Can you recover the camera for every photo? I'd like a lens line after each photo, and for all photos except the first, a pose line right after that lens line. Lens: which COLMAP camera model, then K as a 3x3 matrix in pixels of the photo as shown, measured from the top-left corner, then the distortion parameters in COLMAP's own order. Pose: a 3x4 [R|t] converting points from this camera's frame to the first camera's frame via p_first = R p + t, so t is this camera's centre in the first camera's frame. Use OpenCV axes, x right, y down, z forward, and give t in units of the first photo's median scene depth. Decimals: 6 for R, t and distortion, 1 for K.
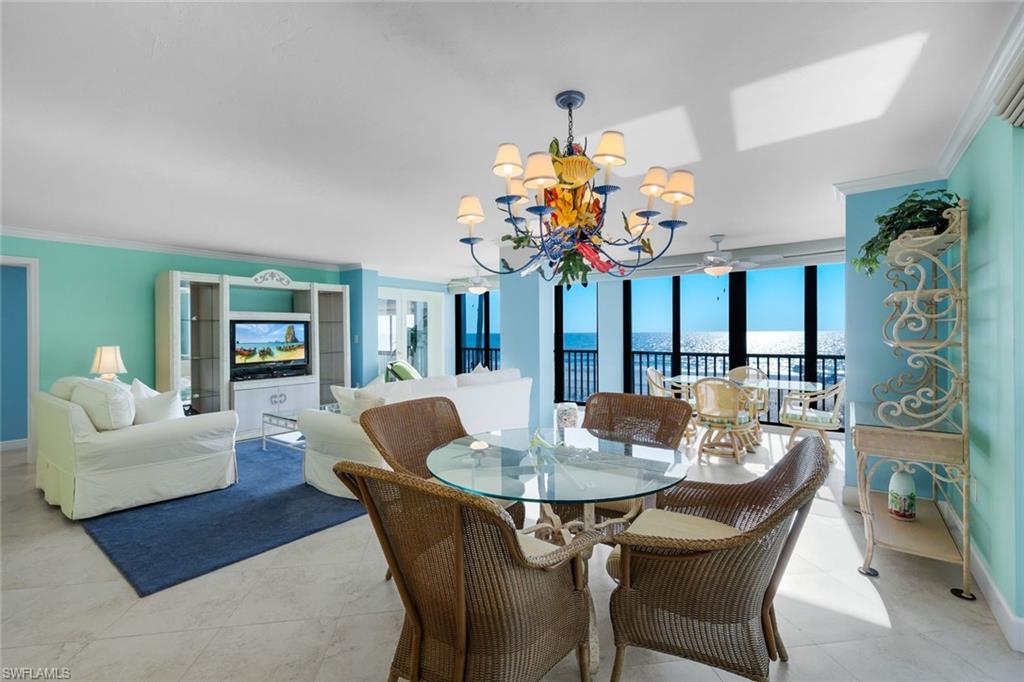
lens RADIAL K [[452.0, 0, 508.7], [0, 452.0, 335.4], [0, 0, 1]] dist [0.003947, 0.000588]
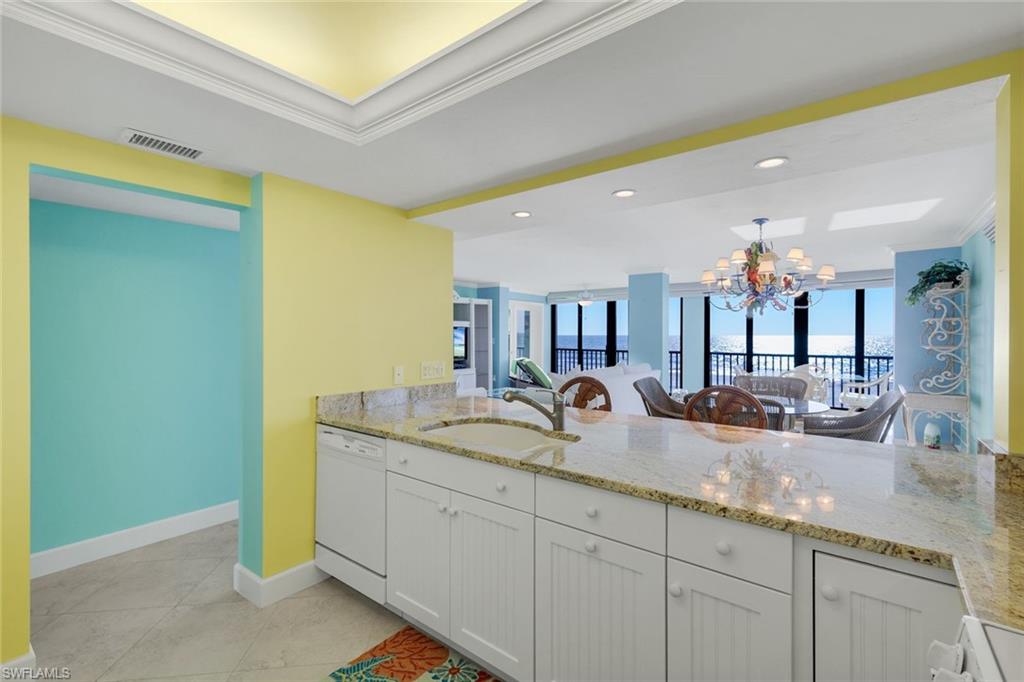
lens RADIAL K [[452.0, 0, 508.7], [0, 452.0, 335.4], [0, 0, 1]] dist [0.003947, 0.000588]
pose [[0.999535, 0.007533, -0.029540, -0.333479], [-0.007653, 0.999963, -0.003932, -0.003872], [0.029509, 0.004157, 0.999556, -0.370719]]
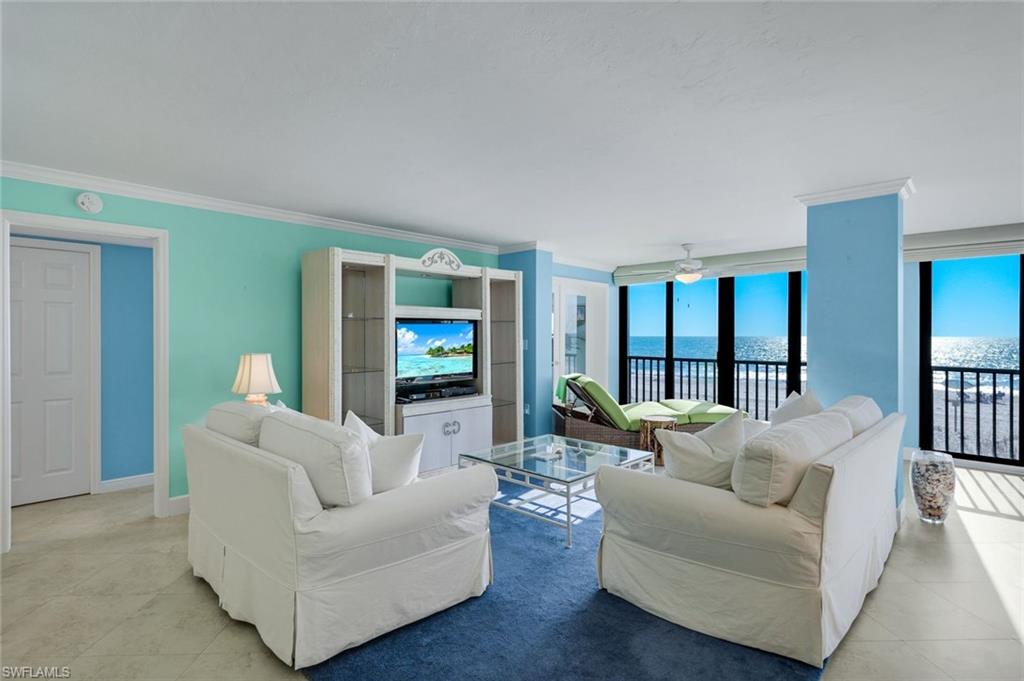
lens RADIAL K [[506.9, 0, 512.0], [0, 506.9, 340.5], [0, 0, 1]] dist [0.004840, 0.000648]
pose [[0.994285, 0.008713, -0.106405, -0.353292], [-0.008206, 0.999953, 0.005198, -0.003930], [0.106445, -0.004295, 0.994309, 0.226965]]
